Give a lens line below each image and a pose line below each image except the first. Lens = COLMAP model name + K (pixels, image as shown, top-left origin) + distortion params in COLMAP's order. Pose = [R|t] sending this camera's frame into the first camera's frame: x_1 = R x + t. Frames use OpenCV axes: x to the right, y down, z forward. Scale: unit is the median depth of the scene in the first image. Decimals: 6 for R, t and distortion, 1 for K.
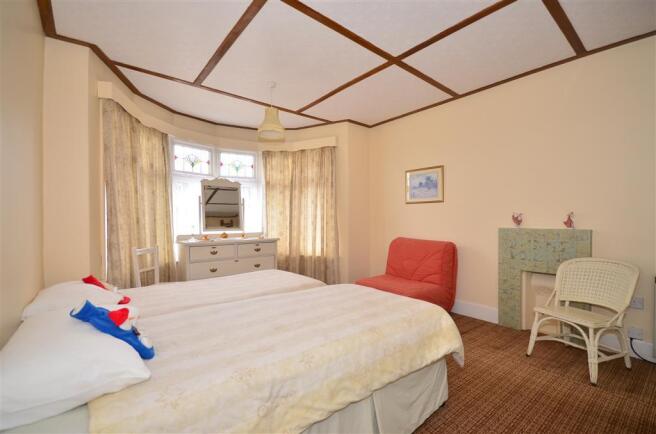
lens RADIAL K [[289.8, 0, 334.4], [0, 289.8, 217.9], [0, 0, 1]] dist [-0.003644, -0.000451]
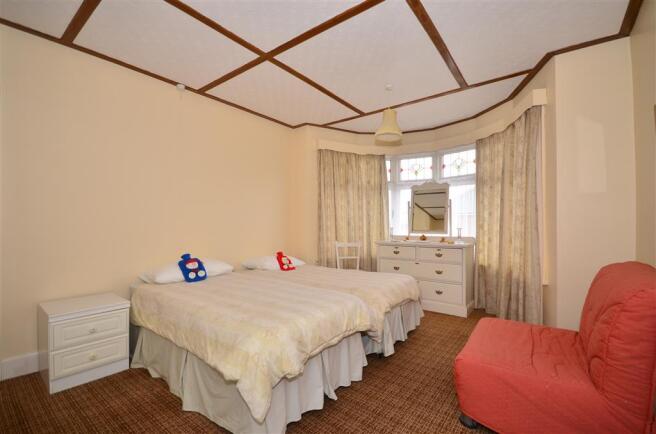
lens RADIAL K [[289.8, 0, 334.1], [0, 289.8, 222.9], [0, 0, 1]] dist [-0.003644, -0.000451]
pose [[0.230021, -0.001080, -0.973185, 0.560258], [0.010884, 0.999940, 0.001462, 0.002050], [0.973125, -0.010928, 0.230019, 0.466830]]
